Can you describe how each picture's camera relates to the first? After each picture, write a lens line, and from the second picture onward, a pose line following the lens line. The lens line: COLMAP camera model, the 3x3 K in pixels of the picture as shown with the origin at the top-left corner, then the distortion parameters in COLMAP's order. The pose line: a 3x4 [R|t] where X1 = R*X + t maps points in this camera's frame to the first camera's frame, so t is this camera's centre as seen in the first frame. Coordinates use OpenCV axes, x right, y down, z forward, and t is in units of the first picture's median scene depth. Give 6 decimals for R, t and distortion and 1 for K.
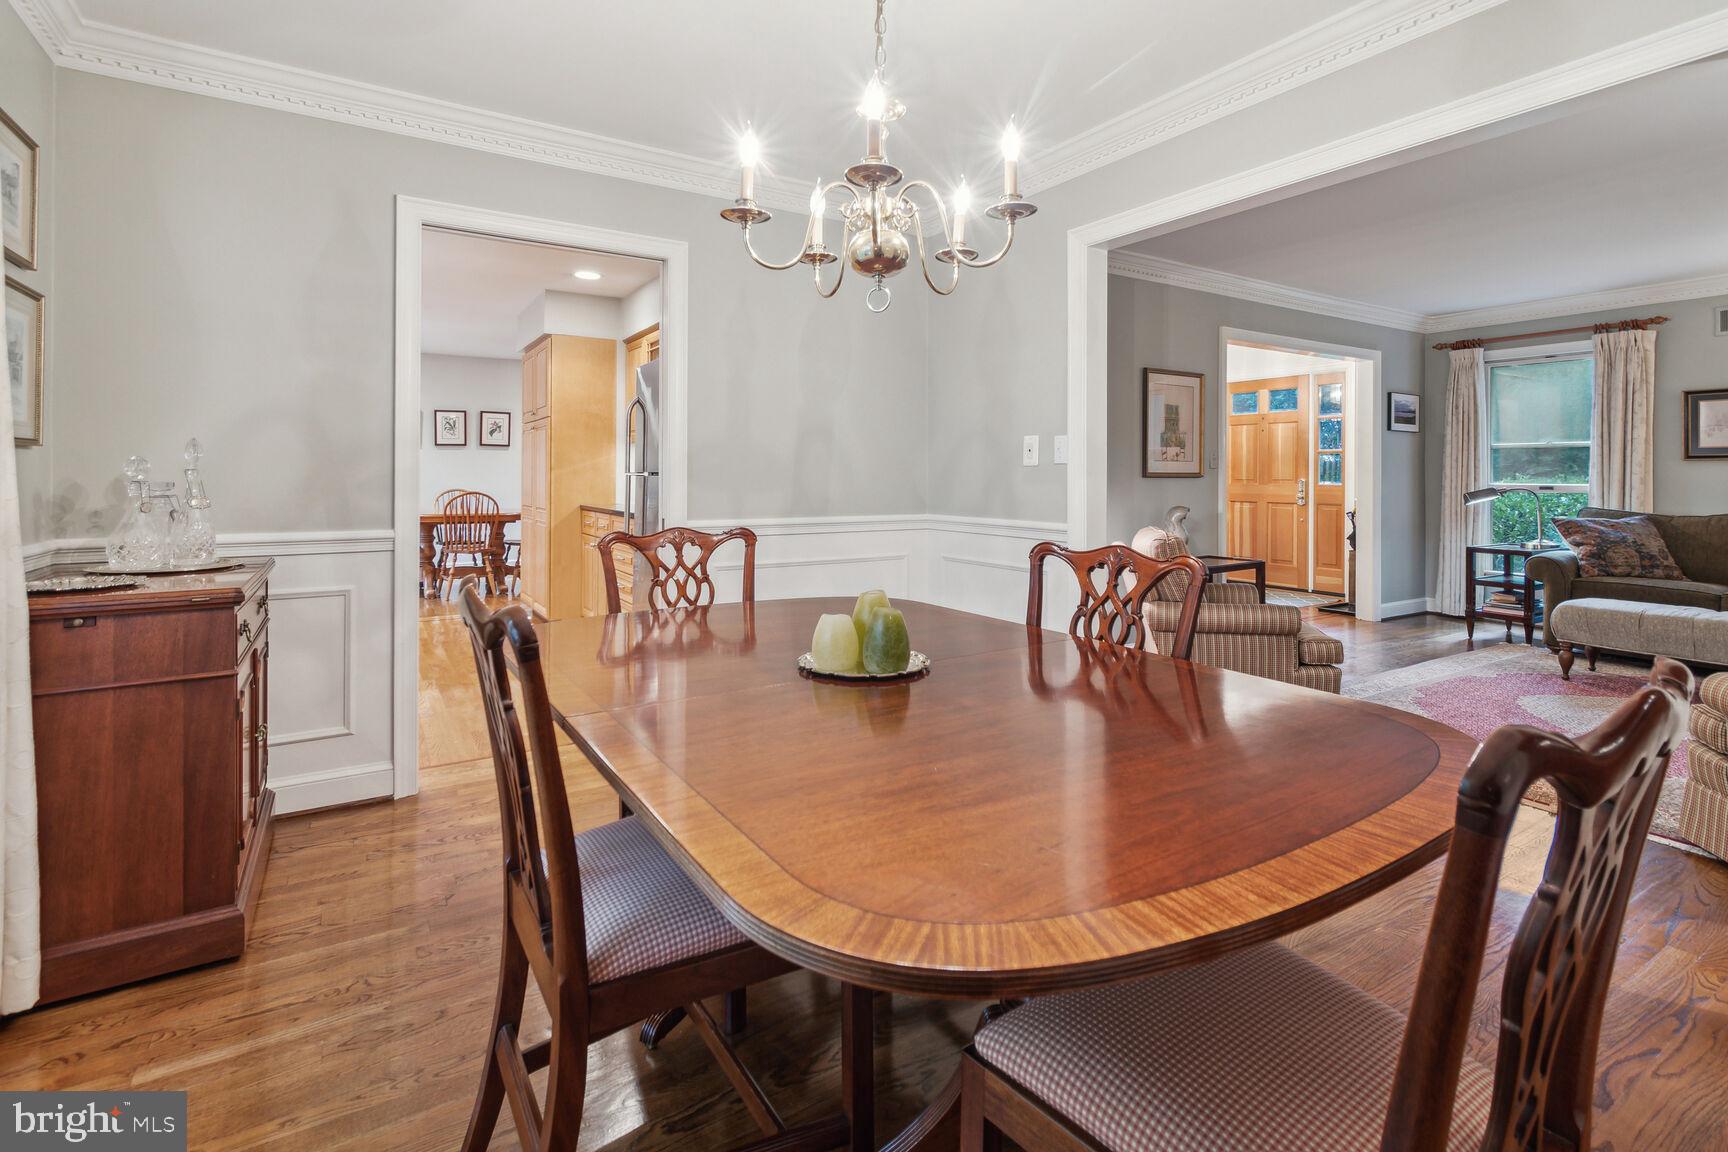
lens RADIAL K [[819.6, 0, 858.6], [0, 819.6, 476.9], [0, 0, 1]] dist [0.004743, 0.000810]
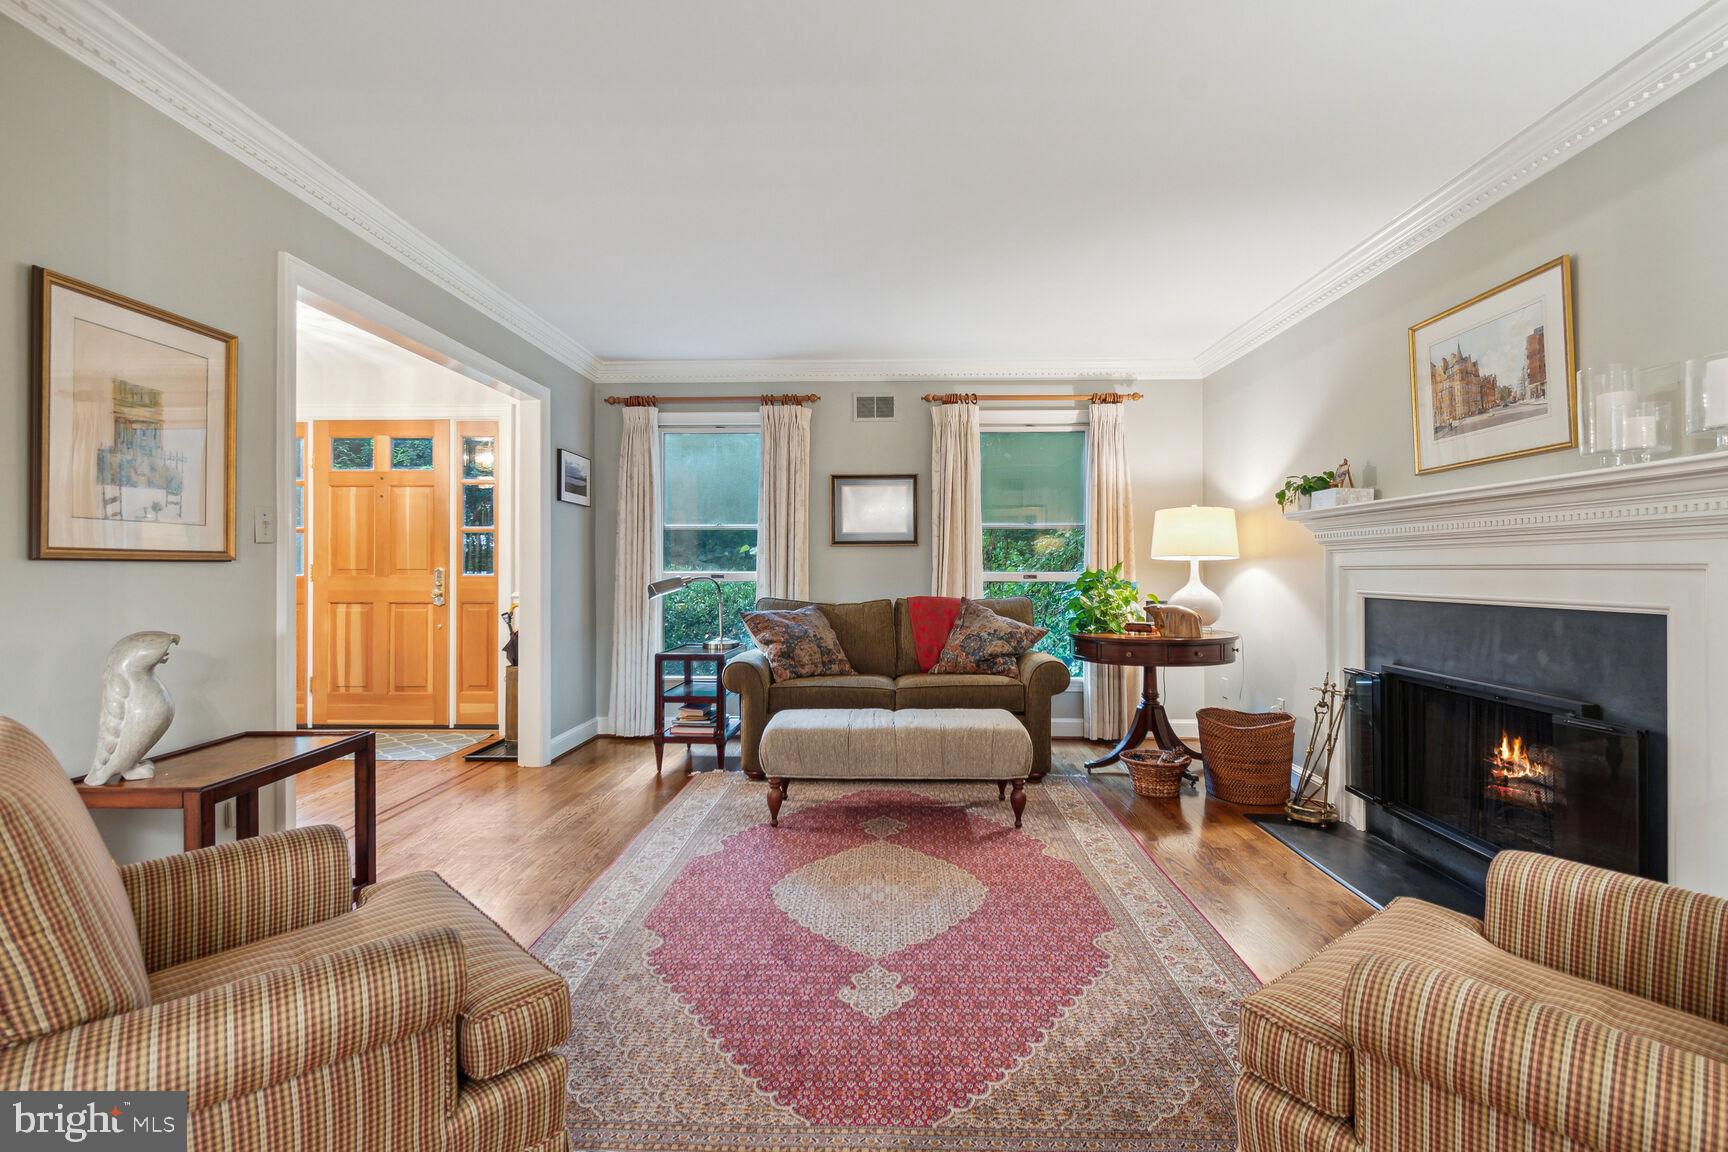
lens RADIAL K [[795.7, 0, 862.3], [0, 795.7, 566.0], [0, 0, 1]] dist [0.001392, 0.000234]
pose [[0.547383, -0.000373, 0.836882, 0.224304], [0.004618, 0.999986, -0.002574, 0.005491], [-0.836870, 0.005274, 0.547377, 0.432548]]
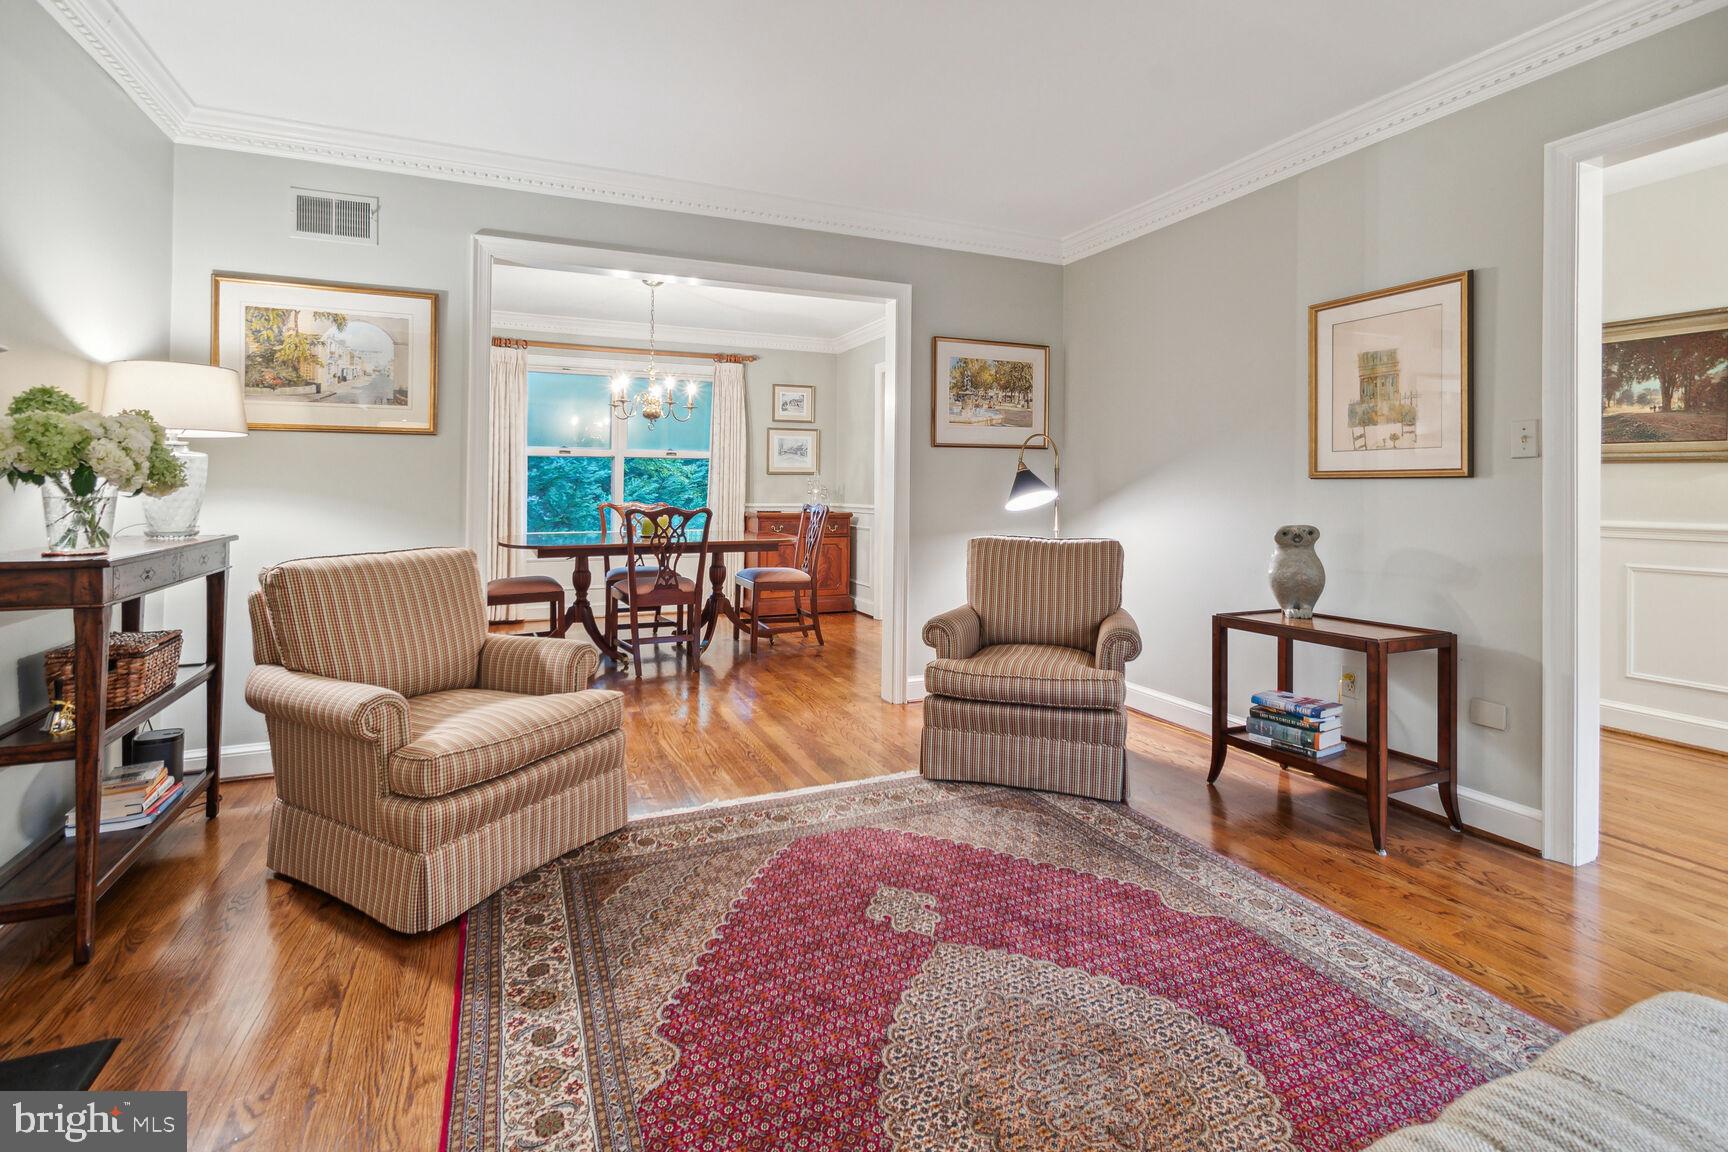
lens RADIAL K [[819.6, 0, 858.6], [0, 819.6, 476.9], [0, 0, 1]] dist [0.004743, 0.000810]
pose [[-0.127223, -0.015524, -0.991753, 0.906594], [-0.009005, 0.999854, -0.014496, 0.010090], [0.991833, 0.007086, -0.127344, 0.653720]]
